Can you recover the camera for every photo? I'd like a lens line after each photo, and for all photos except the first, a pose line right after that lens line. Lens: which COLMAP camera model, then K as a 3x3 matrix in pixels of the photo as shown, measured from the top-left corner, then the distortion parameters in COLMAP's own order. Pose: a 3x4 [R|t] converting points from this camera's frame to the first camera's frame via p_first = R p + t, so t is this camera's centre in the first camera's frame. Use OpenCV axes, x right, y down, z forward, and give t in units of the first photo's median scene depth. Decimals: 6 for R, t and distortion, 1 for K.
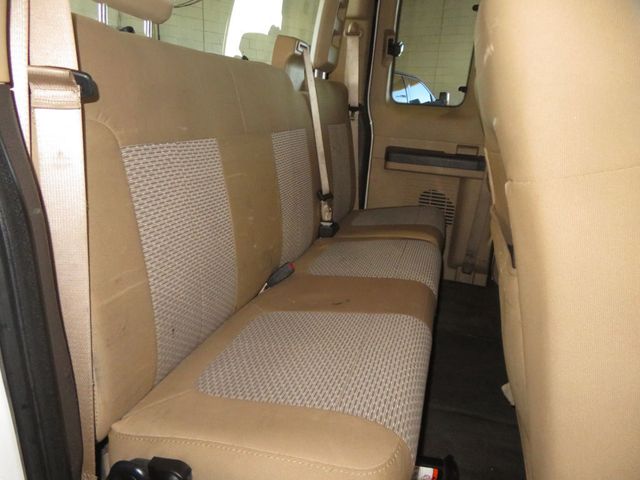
lens RADIAL K [[453.4, 0, 320.0], [0, 453.4, 240.0], [0, 0, 1]] dist [-0.006800, 0.007871]
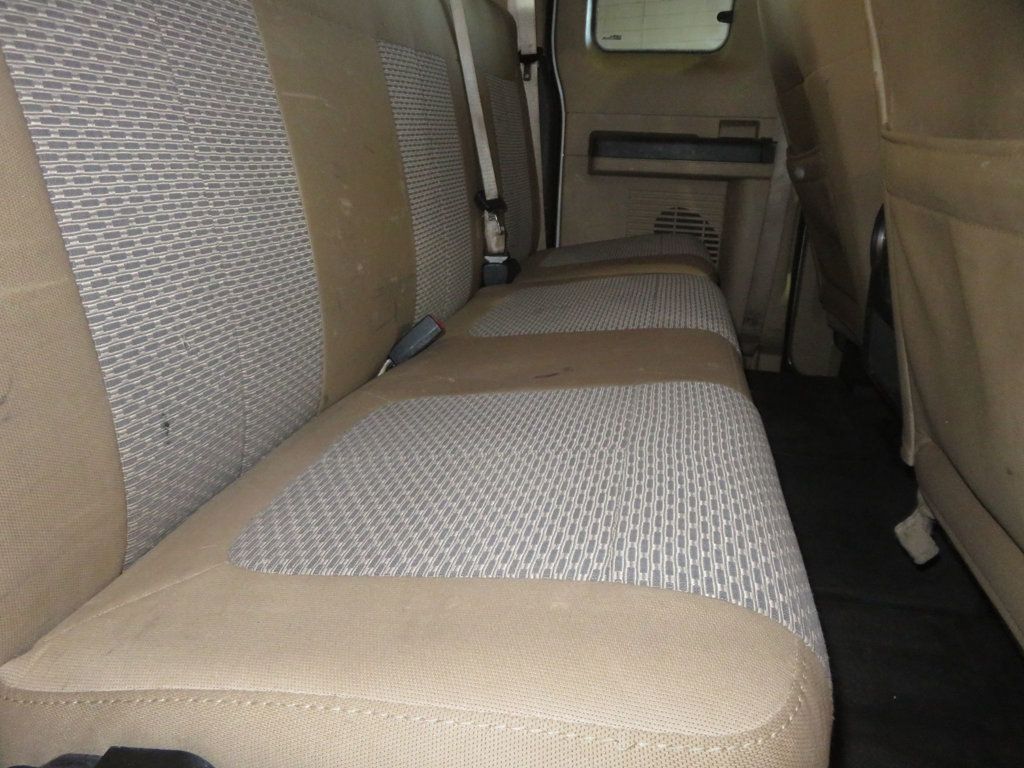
lens RADIAL K [[722.2, 0, 512.0], [0, 722.2, 384.0], [0, 0, 1]] dist [0.004448, -0.002789]
pose [[0.996127, -0.058604, 0.065544, -0.029948], [0.056109, 0.997652, 0.039277, 0.076475], [-0.067691, -0.035447, 0.997076, 0.171128]]
